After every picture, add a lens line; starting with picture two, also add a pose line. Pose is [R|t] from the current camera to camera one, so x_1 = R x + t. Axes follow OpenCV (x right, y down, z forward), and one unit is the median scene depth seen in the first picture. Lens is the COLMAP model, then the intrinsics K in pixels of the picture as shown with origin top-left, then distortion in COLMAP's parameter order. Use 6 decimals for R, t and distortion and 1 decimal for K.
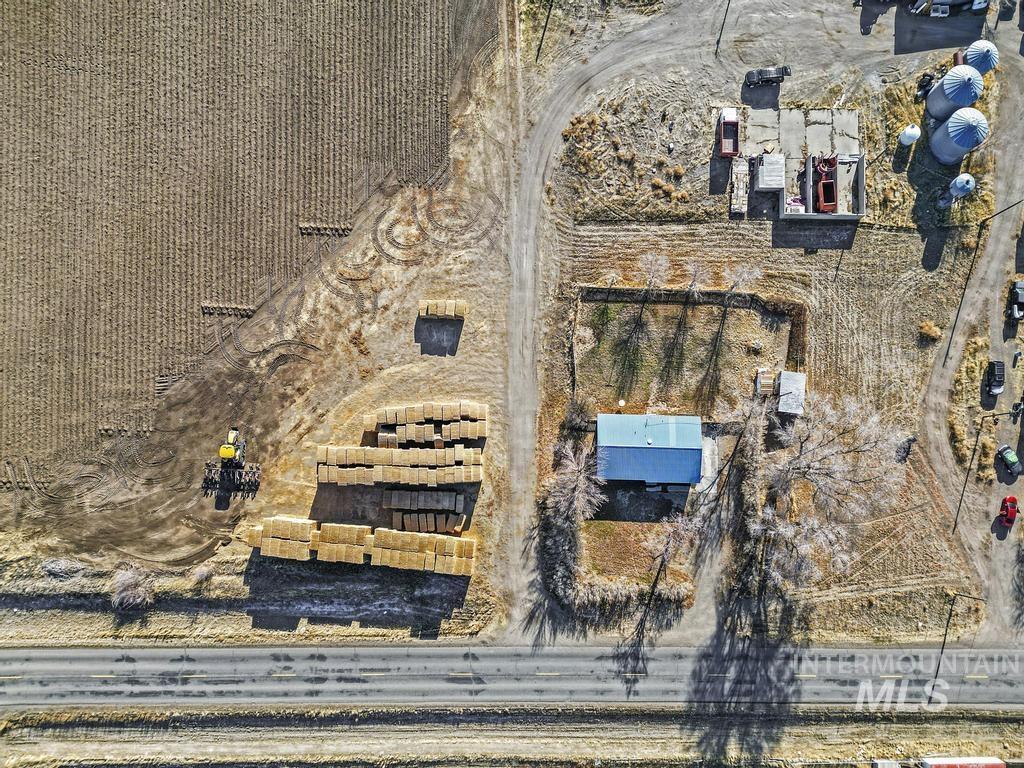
lens RADIAL K [[712.1, 0, 511.1], [0, 712.1, 427.0], [0, 0, 1]] dist [0.078483, -0.070575]
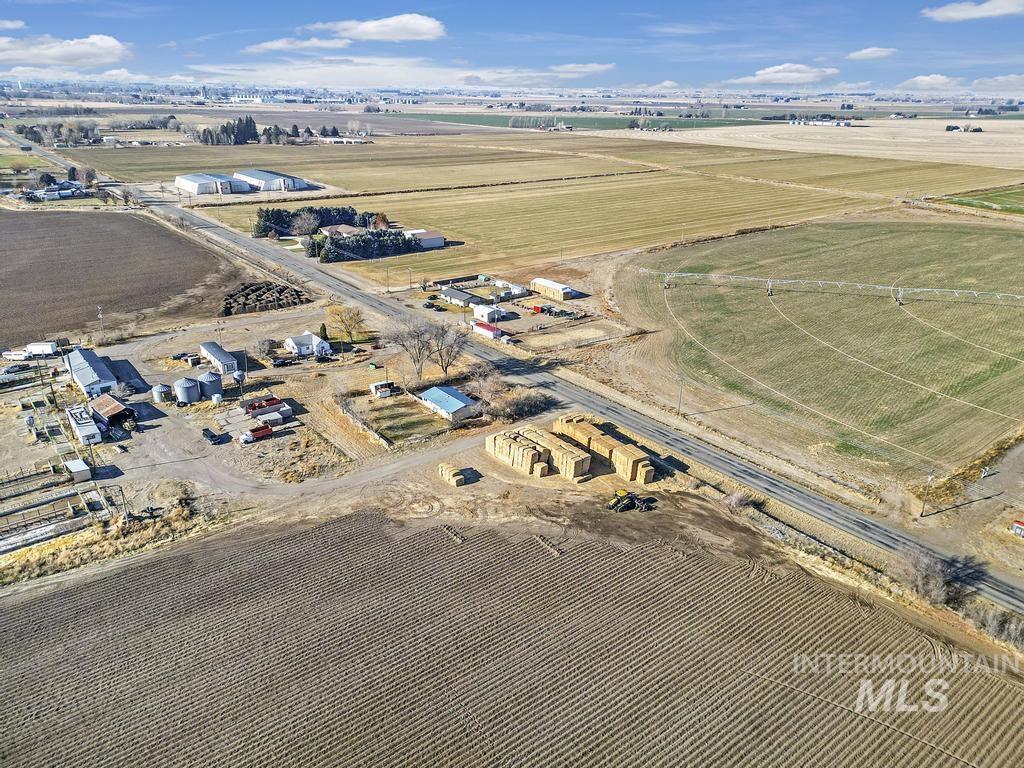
lens RADIAL K [[712.1, 0, 511.1], [0, 712.1, 427.0], [0, 0, 1]] dist [0.078483, -0.070575]
pose [[-0.629552, -0.370424, 0.682972, -1.123424], [0.775024, -0.237411, 0.585639, -0.893078], [-0.054790, 0.898010, 0.436550, 0.264284]]
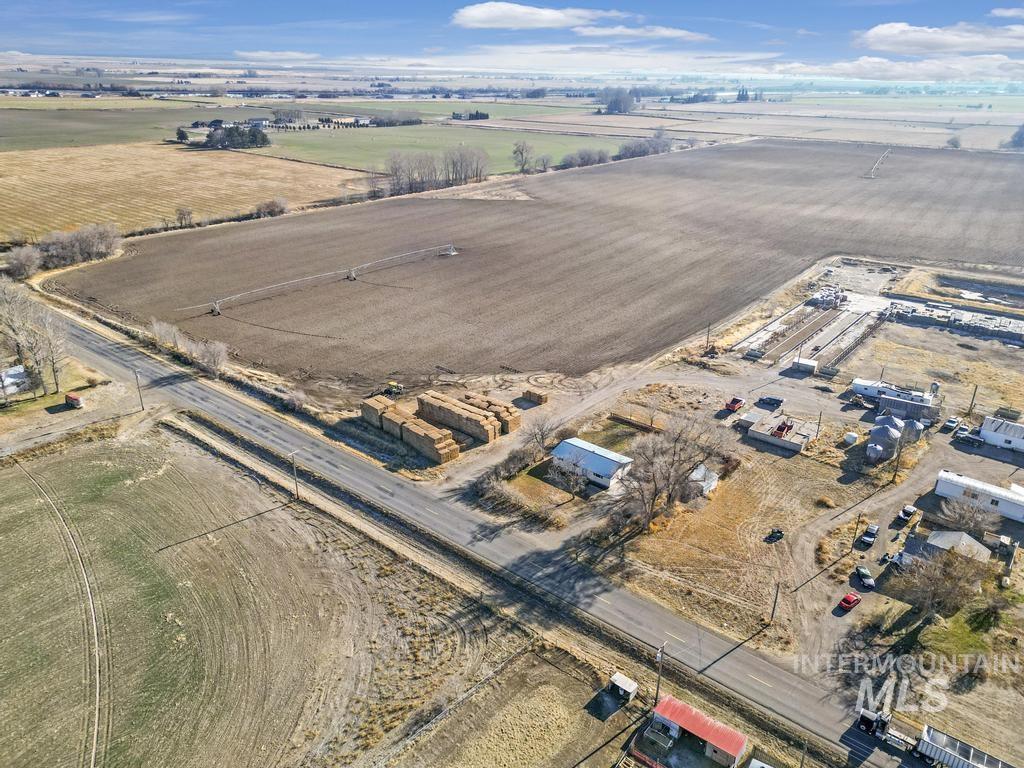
lens RADIAL K [[709.1, 0, 510.2], [0, 709.1, 388.0], [0, 0, 1]] dist [0.083438, -0.080433]
pose [[0.781797, 0.233304, -0.578241, 0.841156], [-0.622822, 0.336453, -0.706322, 1.074792], [0.029763, 0.912342, 0.408345, 0.273676]]
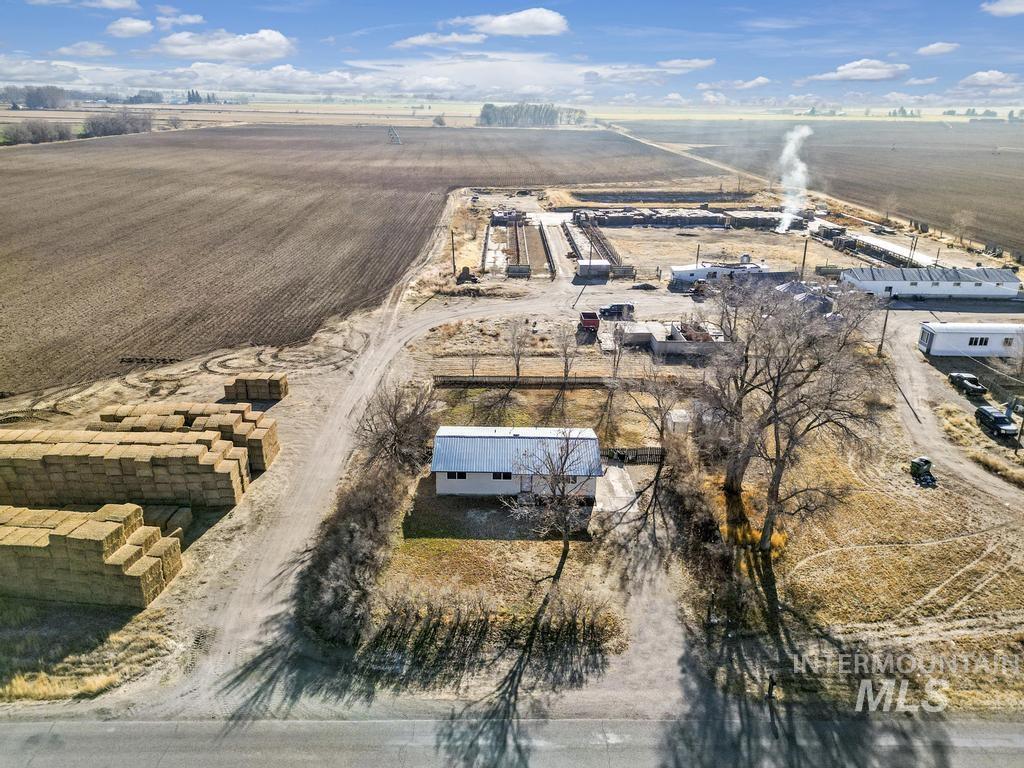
lens RADIAL K [[743.3, 0, 518.1], [0, 743.3, 381.5], [0, 0, 1]] dist [0.088198, -0.094106]
pose [[0.999641, -0.022067, 0.015164, 0.181689], [0.022406, 0.379424, -0.924951, 0.608982], [0.014657, 0.924960, 0.379783, 0.673673]]
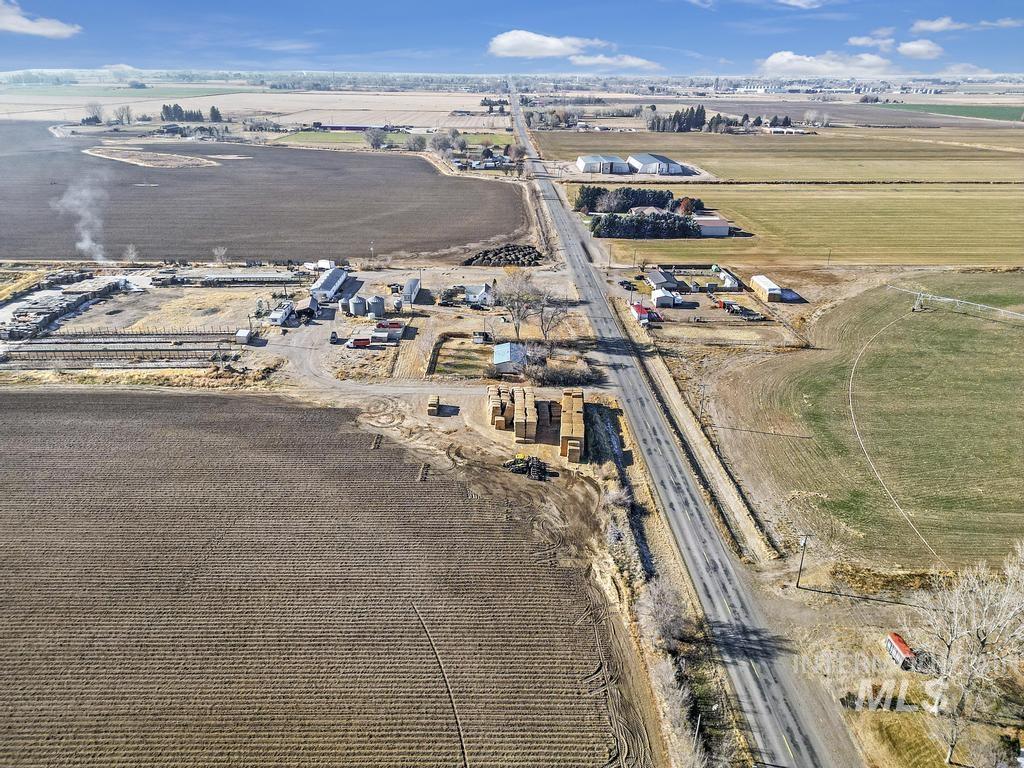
lens RADIAL K [[709.1, 0, 510.2], [0, 709.1, 388.0], [0, 0, 1]] dist [0.083438, -0.080433]
pose [[-0.026859, -0.436414, 0.899345, -1.610856], [0.999014, 0.020094, 0.039586, -0.046157], [-0.035347, 0.899521, 0.435444, 0.205238]]
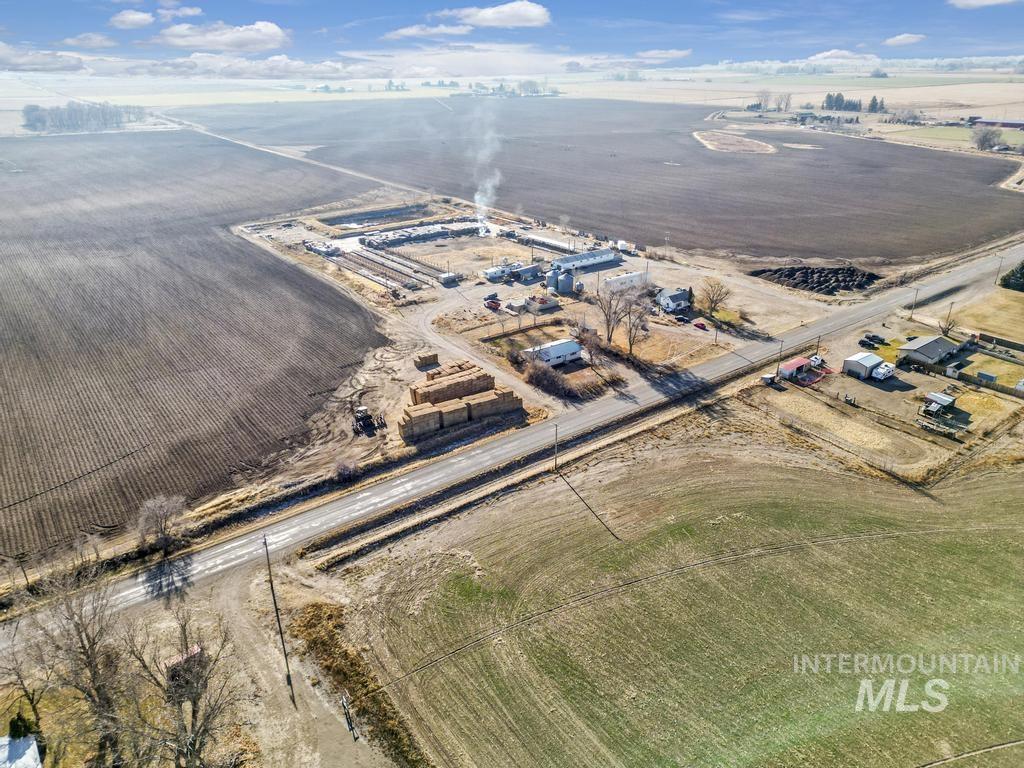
lens RADIAL K [[709.1, 0, 510.2], [0, 709.1, 388.0], [0, 0, 1]] dist [0.083438, -0.080433]
pose [[0.792568, -0.287879, 0.537551, -0.959146], [0.609634, 0.354582, -0.708956, 1.348307], [0.013488, 0.889605, 0.456531, 0.194208]]
